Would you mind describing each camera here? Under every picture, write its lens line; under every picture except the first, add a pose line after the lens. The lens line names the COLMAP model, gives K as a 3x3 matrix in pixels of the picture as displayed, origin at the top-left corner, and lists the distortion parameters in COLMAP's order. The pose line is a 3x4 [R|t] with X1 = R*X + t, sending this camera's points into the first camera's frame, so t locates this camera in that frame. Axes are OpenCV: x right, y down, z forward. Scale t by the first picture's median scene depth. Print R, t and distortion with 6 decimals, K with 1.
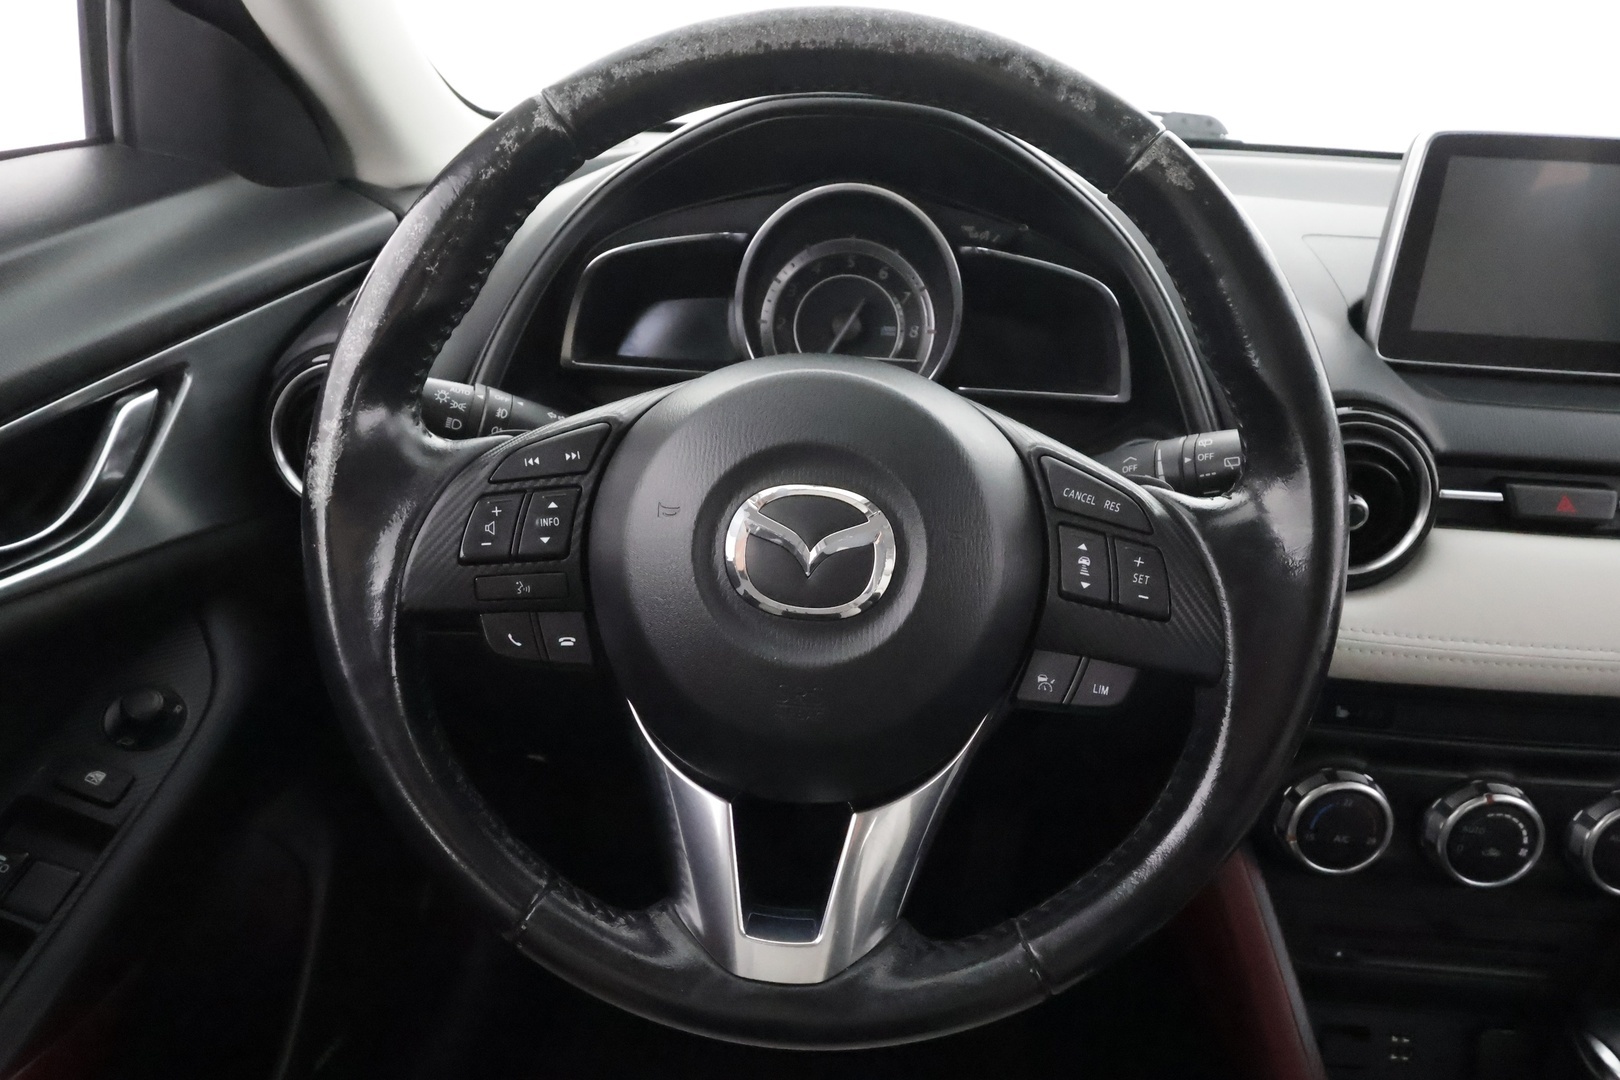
lens RADIAL K [[1091.8, 0, 810.0], [0, 1091.8, 540.0], [0, 0, 1]] dist [0.004549, -0.001419]
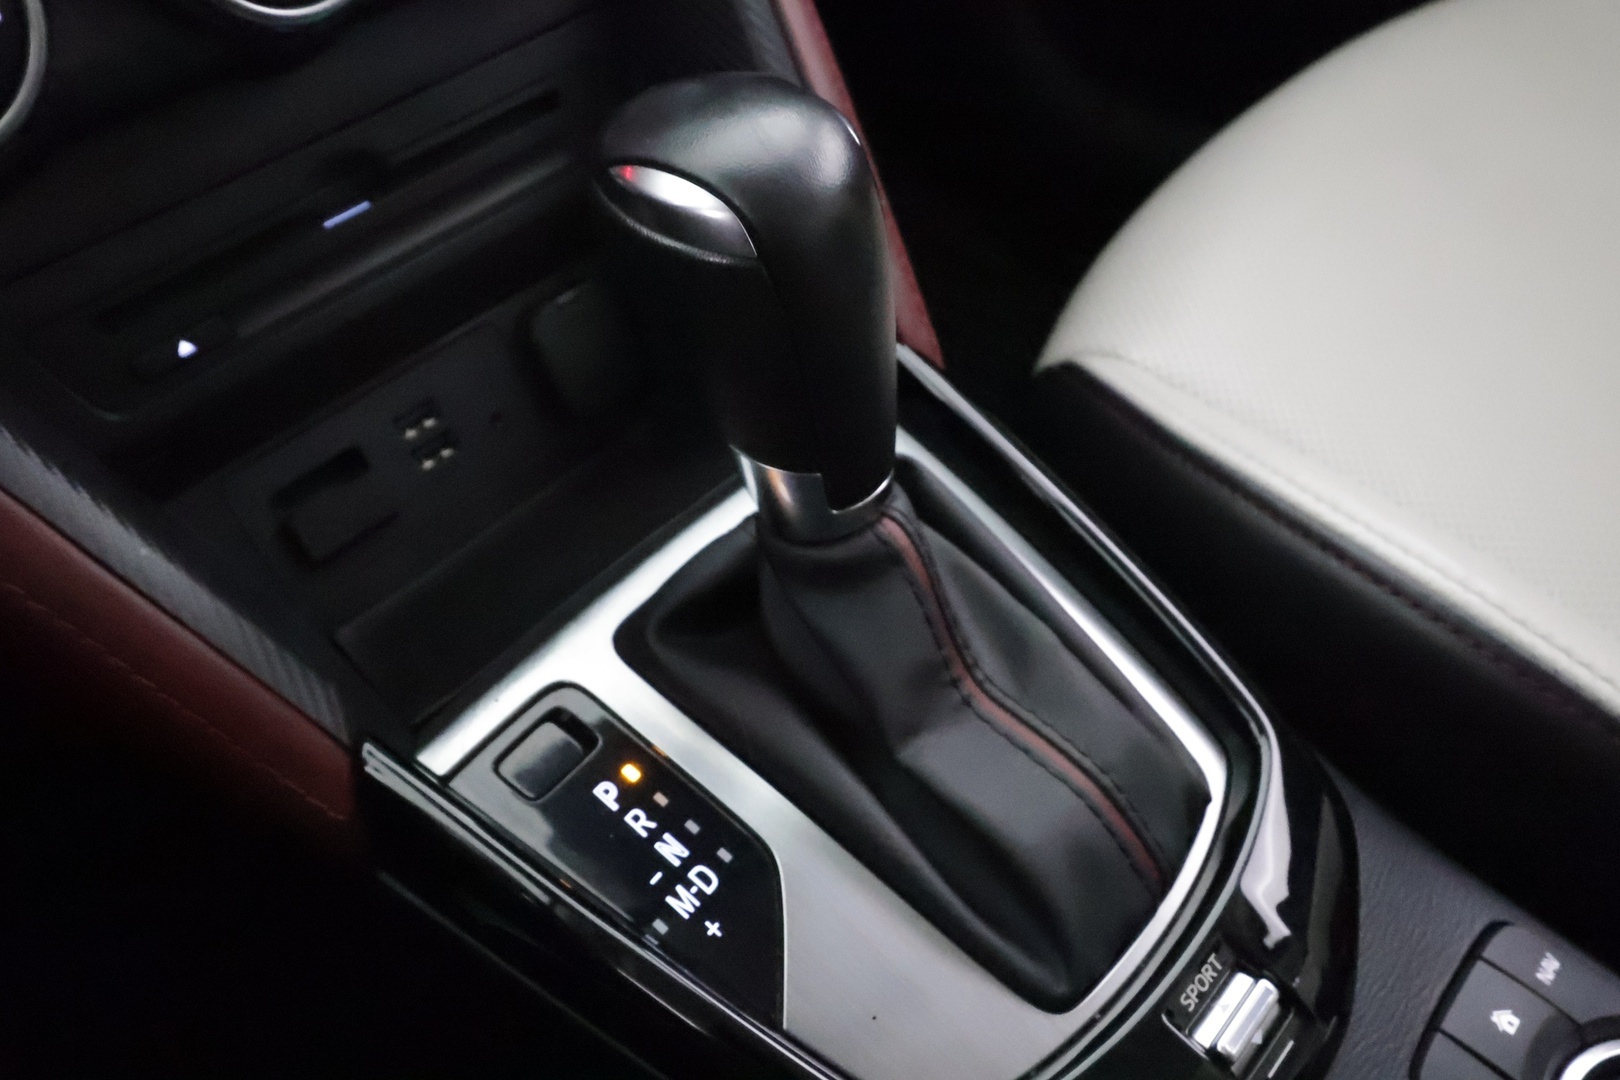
lens RADIAL K [[1273.8, 0, 810.0], [0, 1273.8, 540.0], [0, 0, 1]] dist [0.001070, 0.001556]
pose [[0.629773, -0.616195, 0.472959, 0.537152], [0.367220, 0.772711, 0.517752, 0.405914], [-0.684496, -0.152386, 0.712912, 0.713066]]
